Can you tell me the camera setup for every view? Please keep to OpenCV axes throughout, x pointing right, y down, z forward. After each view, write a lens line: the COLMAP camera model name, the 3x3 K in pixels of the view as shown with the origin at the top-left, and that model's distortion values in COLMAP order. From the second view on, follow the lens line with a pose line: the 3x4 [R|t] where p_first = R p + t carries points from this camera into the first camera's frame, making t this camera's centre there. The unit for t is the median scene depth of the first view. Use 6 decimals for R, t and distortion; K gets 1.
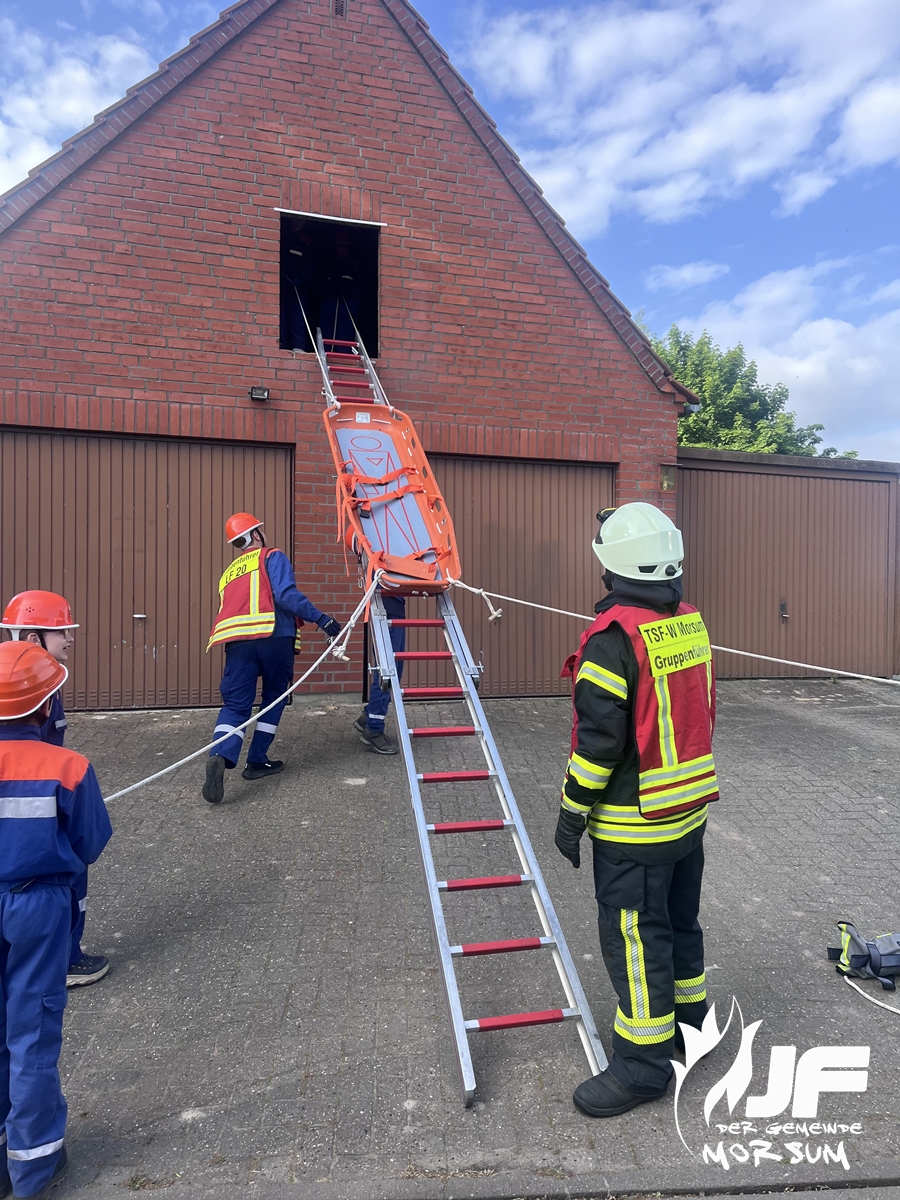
lens RADIAL K [[905.0, 0, 457.8], [0, 905.0, 607.9], [0, 0, 1]] dist [0.073836, -0.099939]
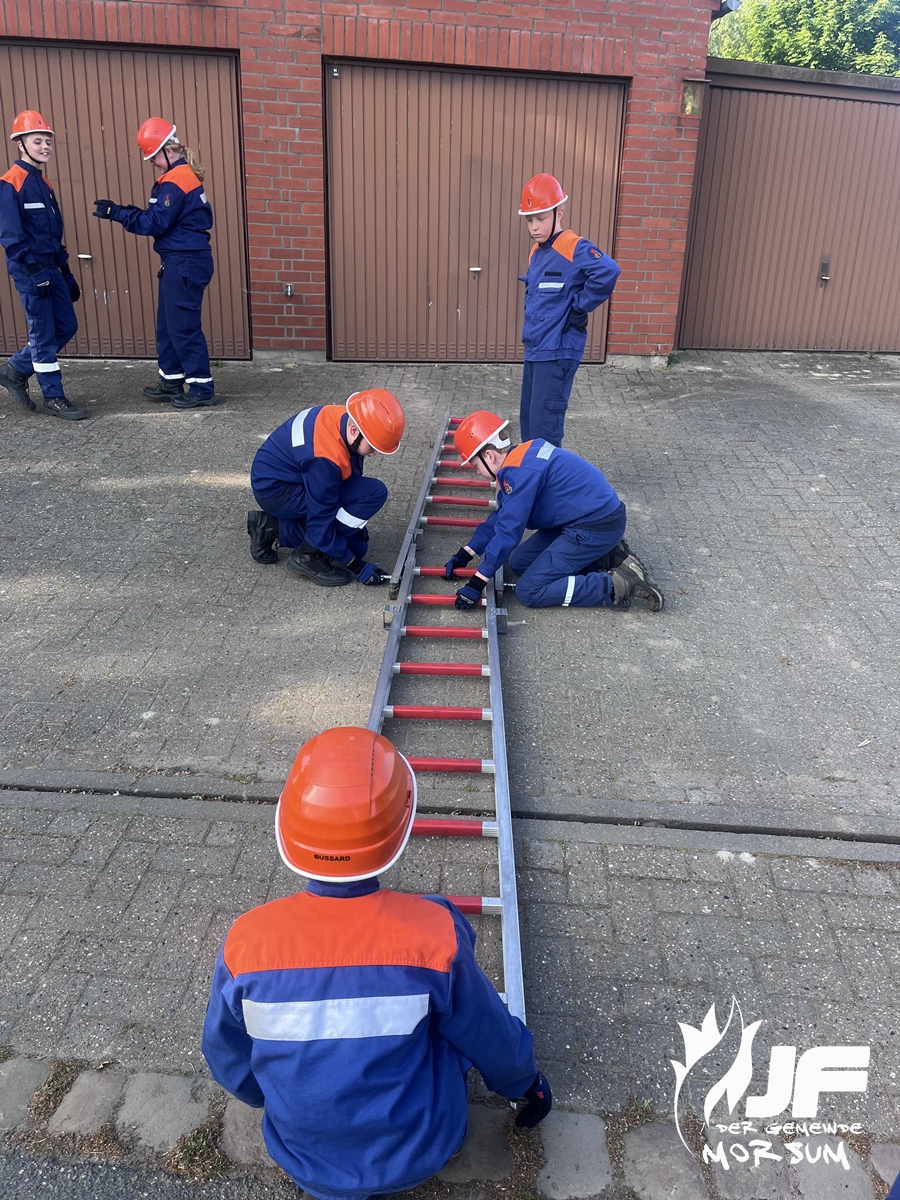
lens RADIAL K [[905.0, 0, 453.2], [0, 905.0, 597.0], [0, 0, 1]] dist [0.073836, -0.099939]
pose [[0.992110, 0.061012, -0.109522, 0.149669], [-0.021665, 0.943884, 0.329567, 0.019369], [0.123483, -0.324594, 0.937758, 0.033211]]
